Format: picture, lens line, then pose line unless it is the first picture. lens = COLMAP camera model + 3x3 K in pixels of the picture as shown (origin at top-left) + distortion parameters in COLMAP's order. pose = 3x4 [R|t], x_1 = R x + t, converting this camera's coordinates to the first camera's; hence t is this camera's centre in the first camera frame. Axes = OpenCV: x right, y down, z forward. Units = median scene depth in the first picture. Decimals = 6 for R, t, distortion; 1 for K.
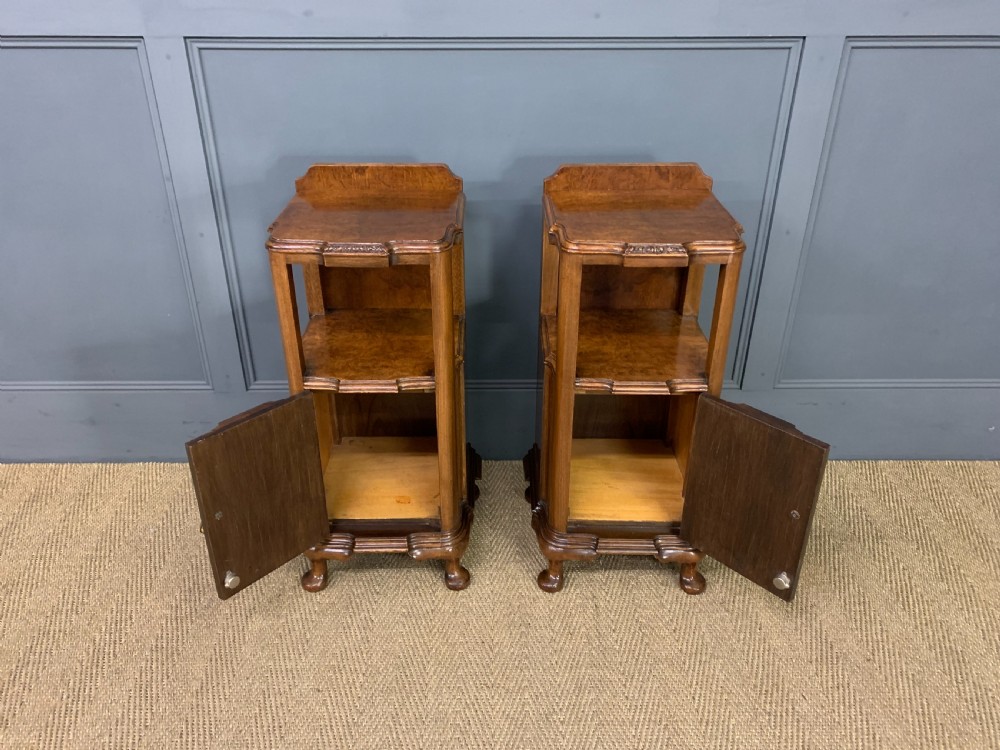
lens RADIAL K [[767.1, 0, 488.3], [0, 767.1, 368.3], [0, 0, 1]] dist [0.028575, -0.015752]
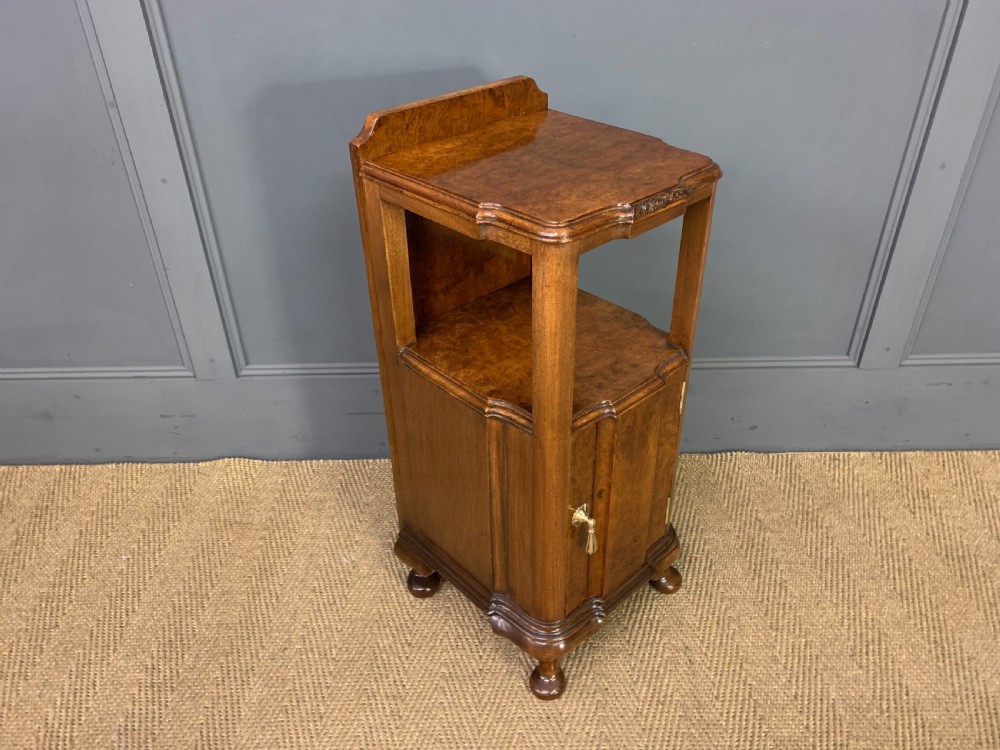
lens RADIAL K [[767.1, 0, 502.6], [0, 767.1, 377.4], [0, 0, 1]] dist [0.028575, -0.015752]
pose [[0.999907, -0.012763, -0.004814, -0.043383], [0.013181, 0.994897, 0.100026, -0.058994], [0.003513, -0.100080, 0.994973, 0.258004]]
